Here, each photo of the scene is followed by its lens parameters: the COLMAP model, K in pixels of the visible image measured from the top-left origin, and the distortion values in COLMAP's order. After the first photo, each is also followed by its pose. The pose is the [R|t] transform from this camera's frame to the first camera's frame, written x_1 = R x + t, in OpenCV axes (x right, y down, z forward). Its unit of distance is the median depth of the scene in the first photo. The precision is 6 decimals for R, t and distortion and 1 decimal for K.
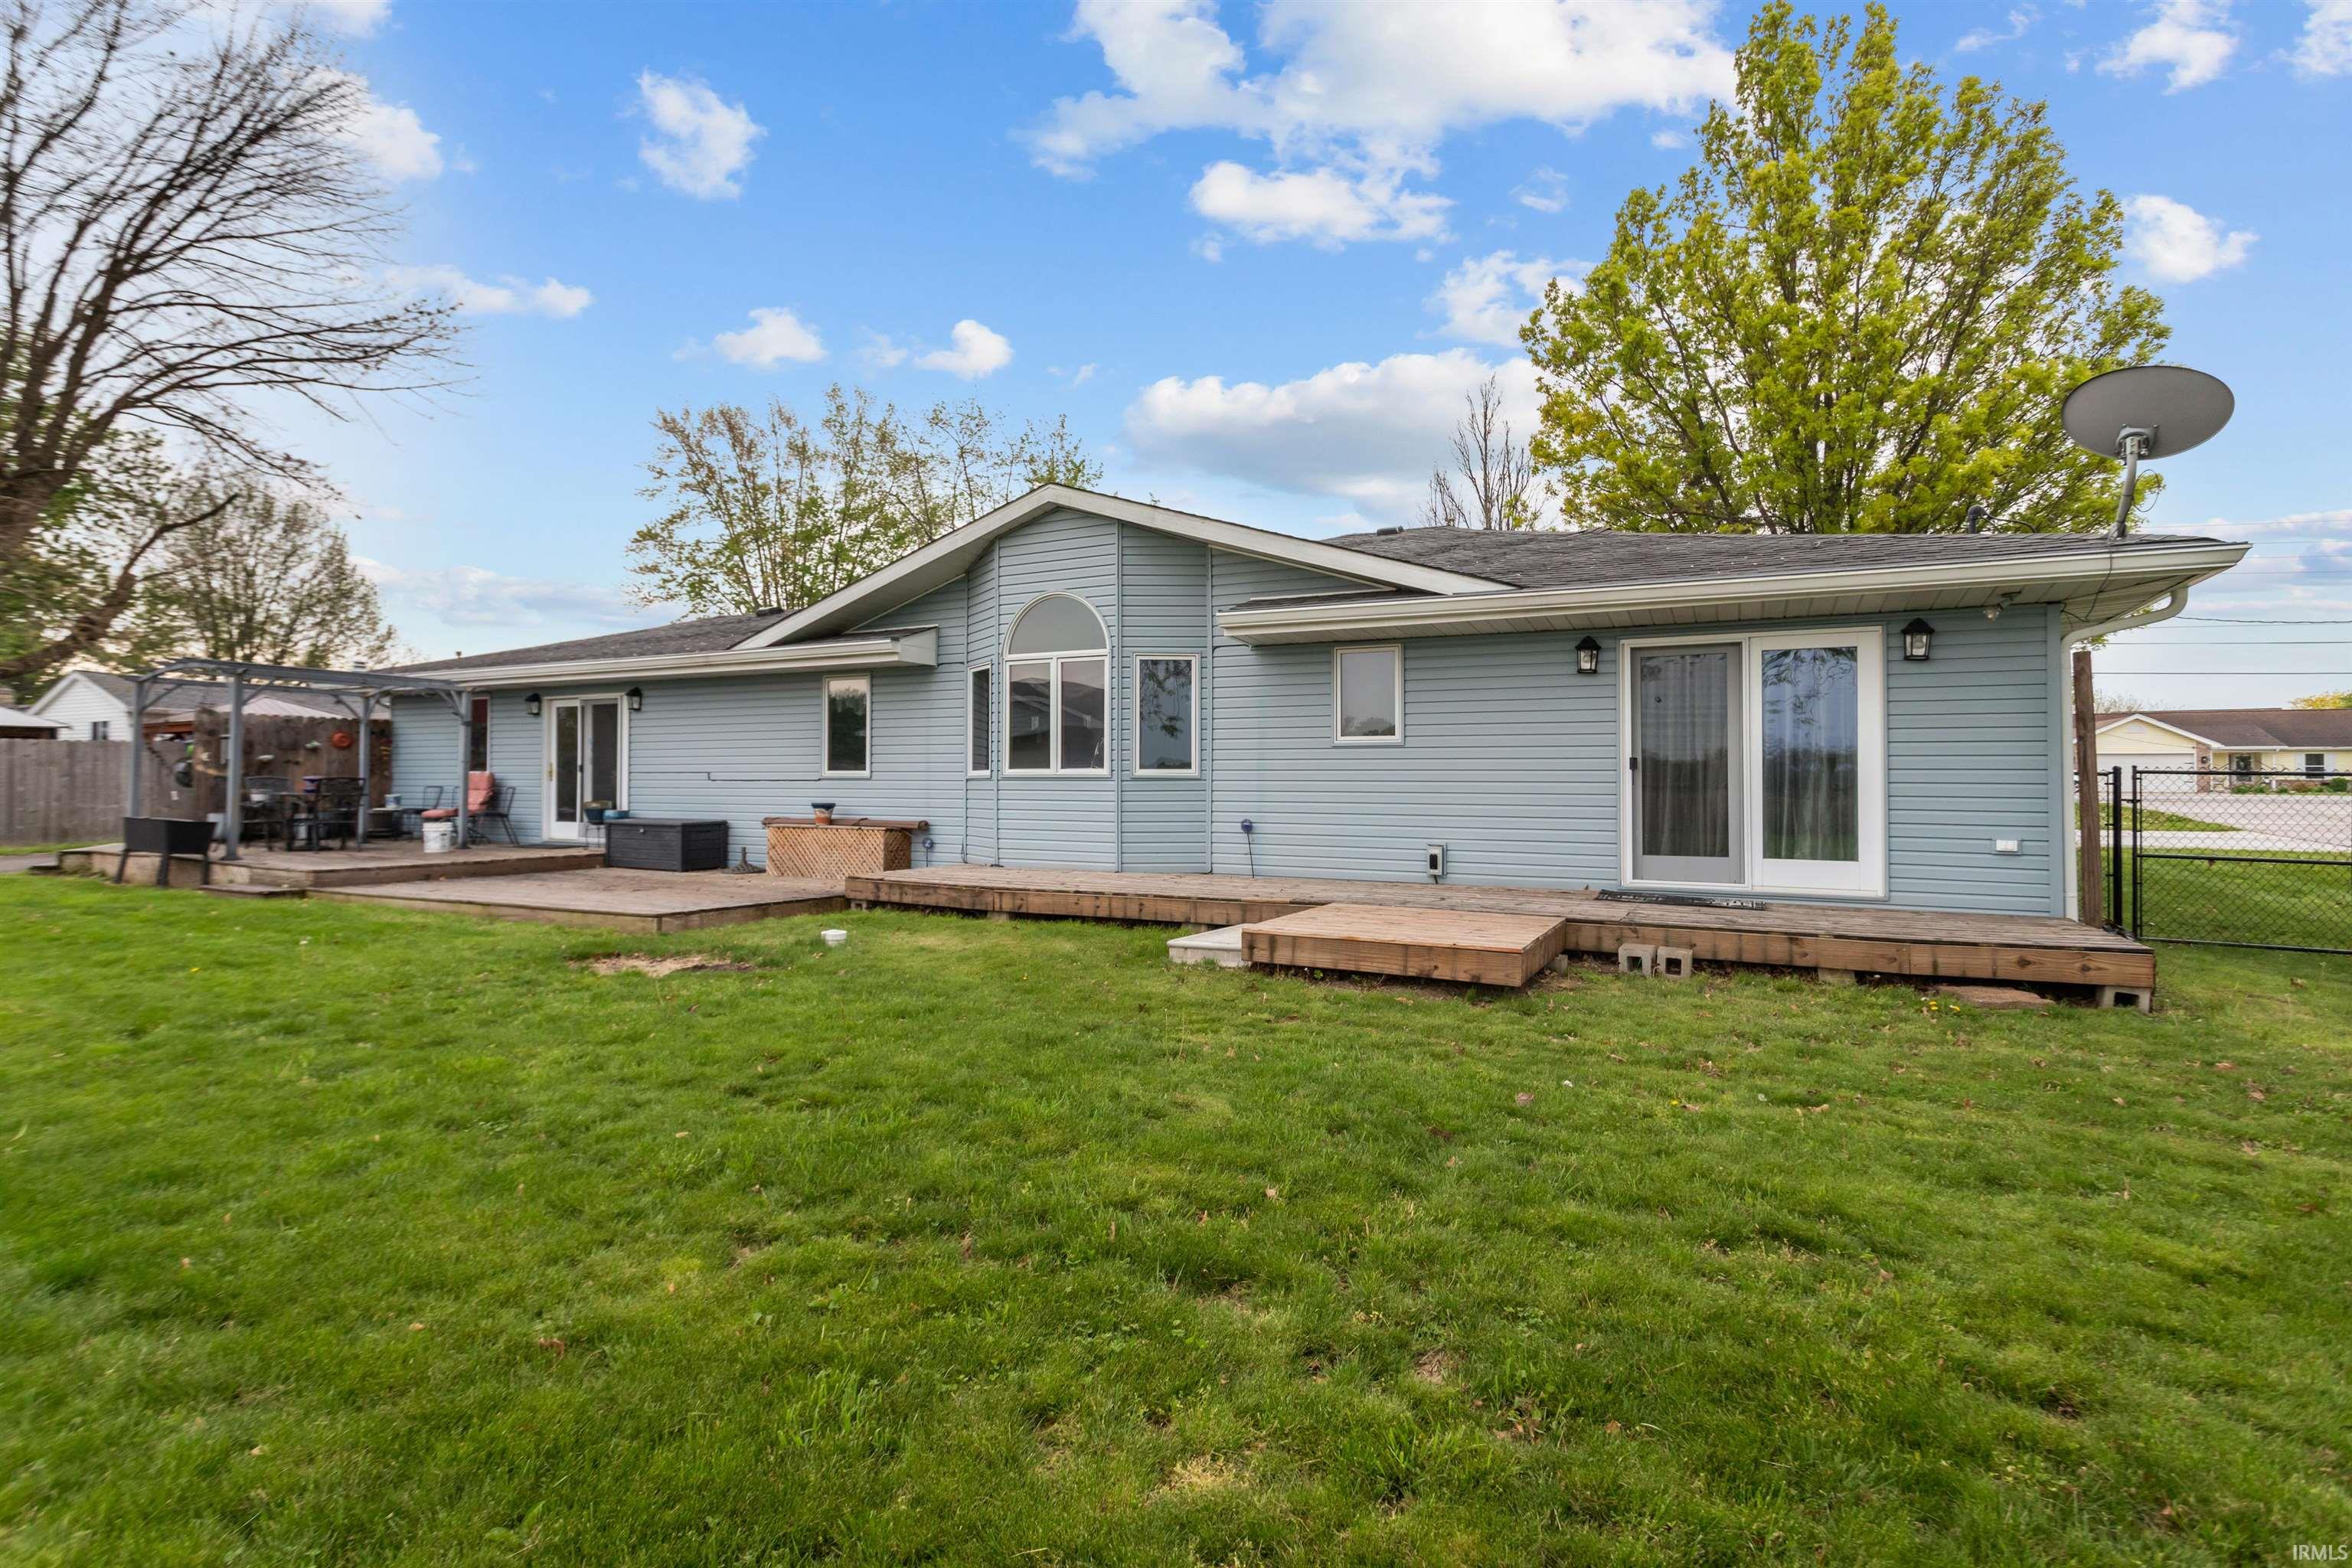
lens RADIAL K [[1114.6, 0, 1182.2], [0, 1114.6, 780.8], [0, 0, 1]] dist [-0.001350, 0.001943]
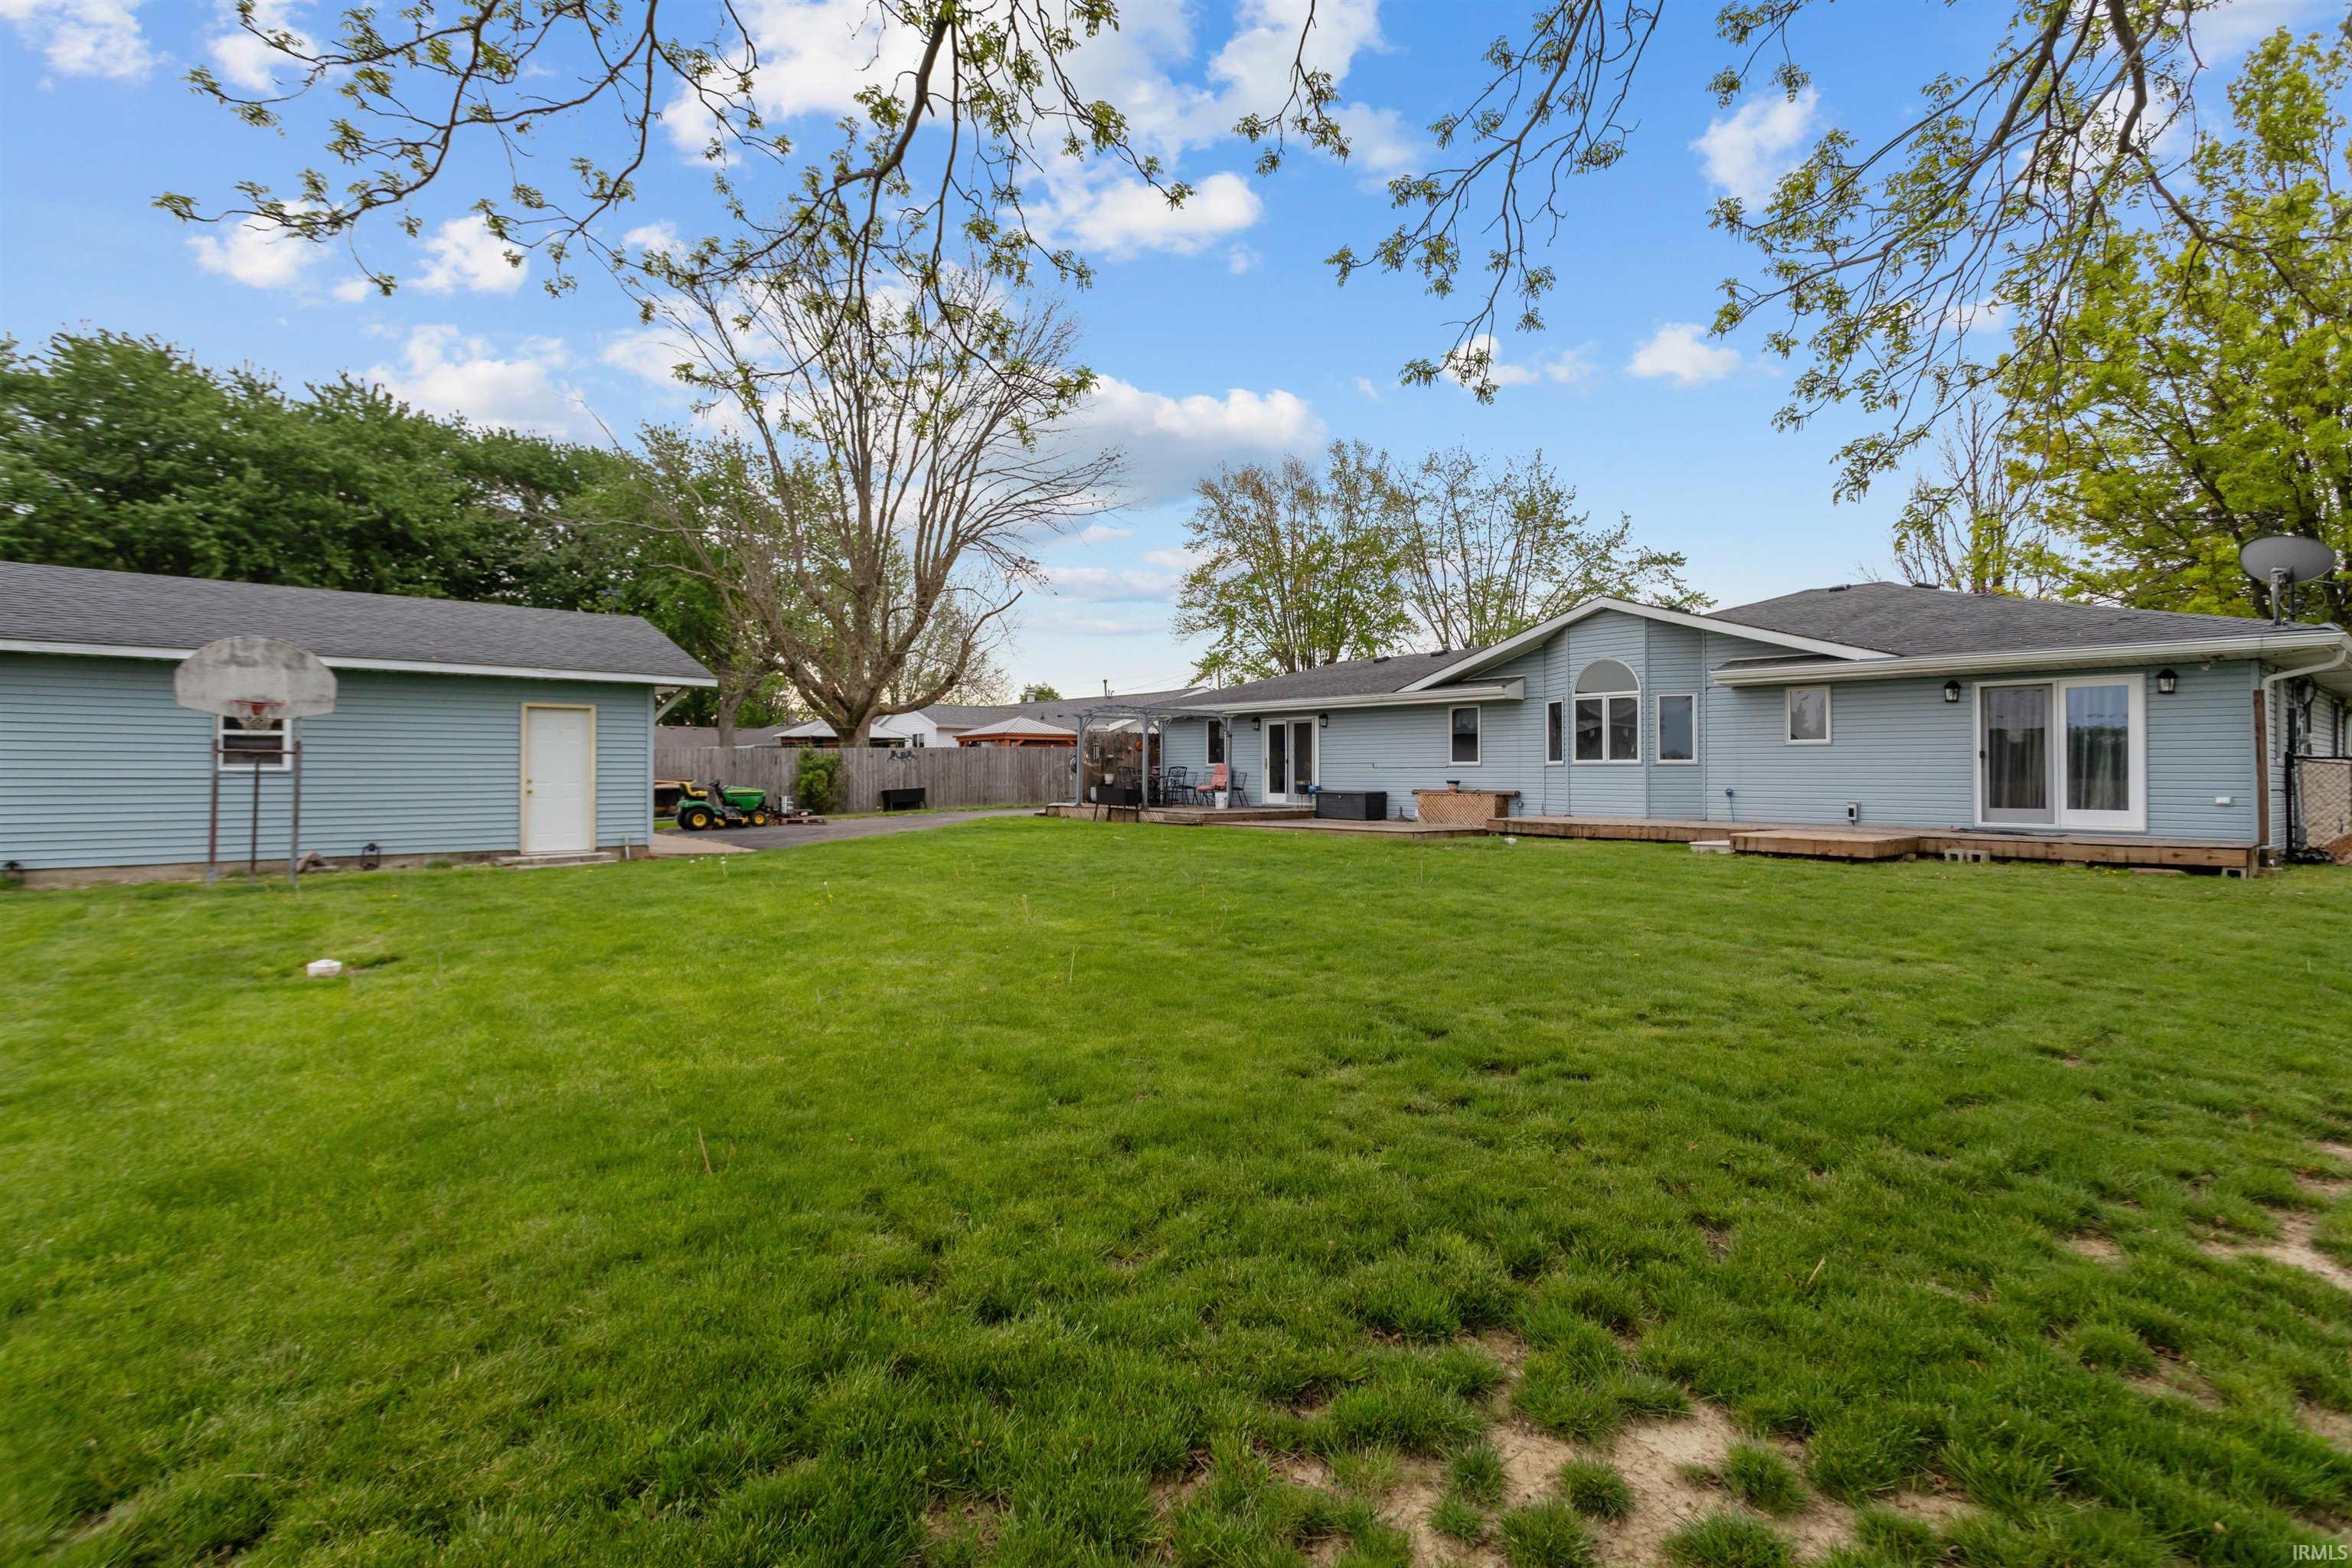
lens RADIAL K [[1114.6, 0, 1162.4], [0, 1114.6, 762.4], [0, 0, 1]] dist [-0.001350, 0.001943]
pose [[0.919309, -0.006676, -0.393481, -0.066988], [0.003702, 0.999959, -0.008317, 0.005246], [0.393520, 0.006189, 0.919295, -0.891639]]
